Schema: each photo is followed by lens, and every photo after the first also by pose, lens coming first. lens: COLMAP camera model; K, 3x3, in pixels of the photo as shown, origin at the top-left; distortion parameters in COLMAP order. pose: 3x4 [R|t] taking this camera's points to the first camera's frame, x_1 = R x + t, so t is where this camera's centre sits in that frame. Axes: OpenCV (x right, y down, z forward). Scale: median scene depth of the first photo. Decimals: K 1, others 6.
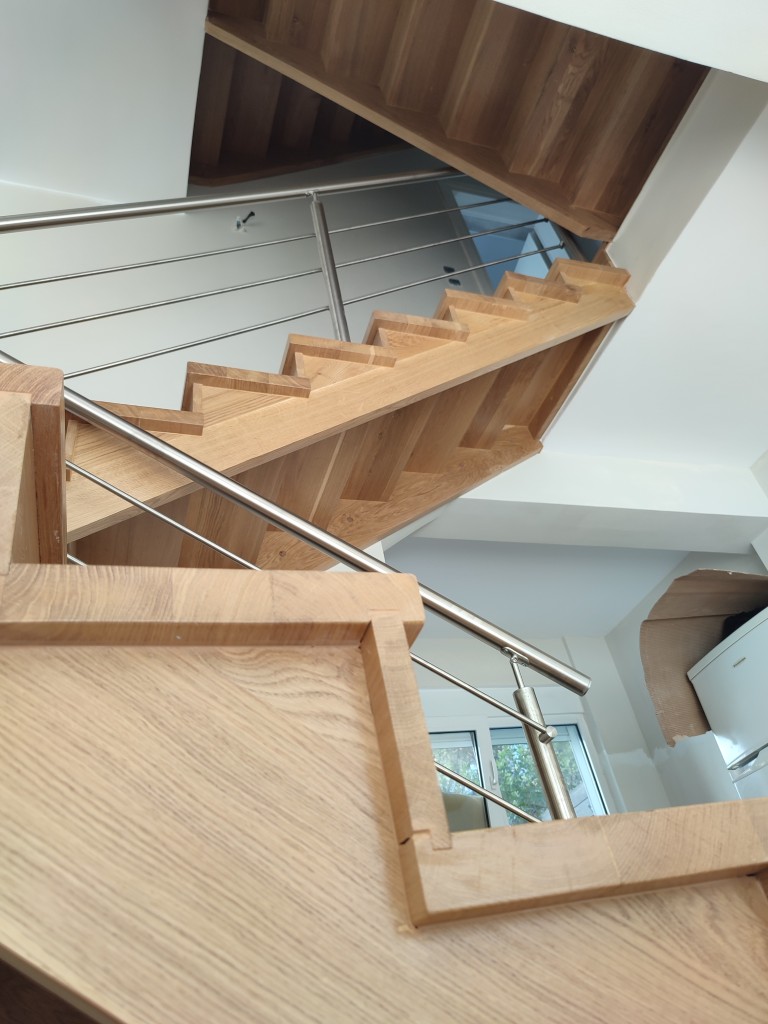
lens RADIAL K [[754.5, 0, 386.5], [0, 754.5, 504.7], [0, 0, 1]] dist [0.014024, -0.011717]
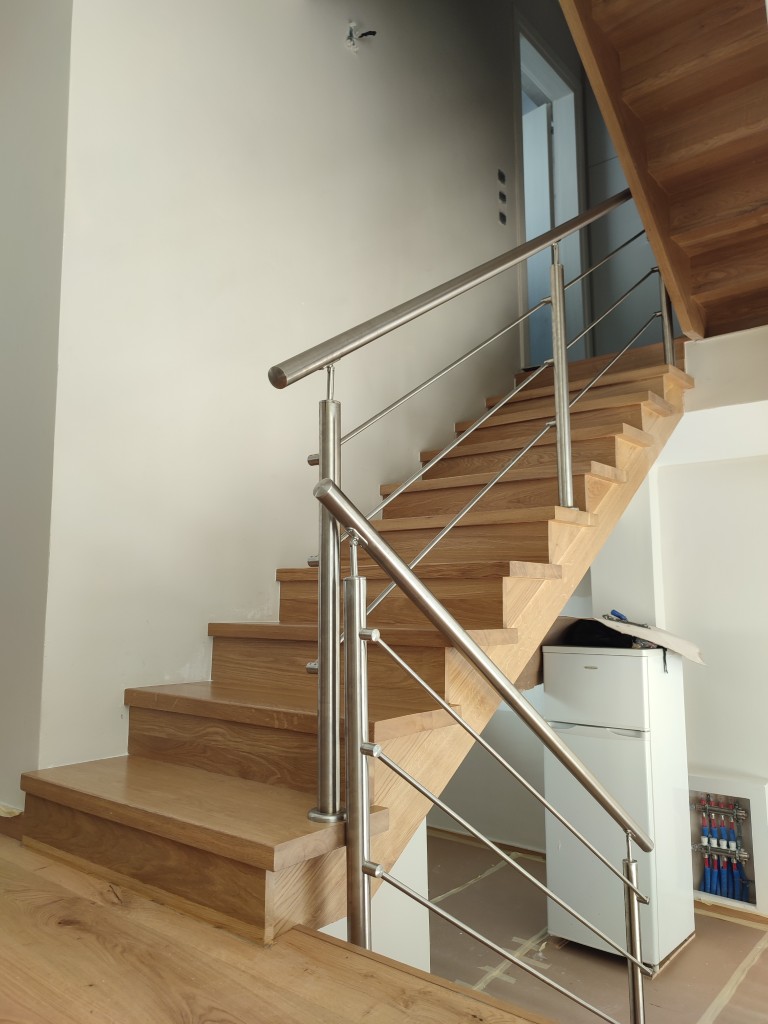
lens RADIAL K [[749.5, 0, 384.1], [0, 749.5, 508.6], [0, 0, 1]] dist [0.018575, -0.008872]
pose [[0.827431, 0.223097, 0.515350, -0.954482], [-0.441297, 0.825860, 0.351015, -0.534395], [-0.347297, -0.517863, 0.781794, 0.277325]]
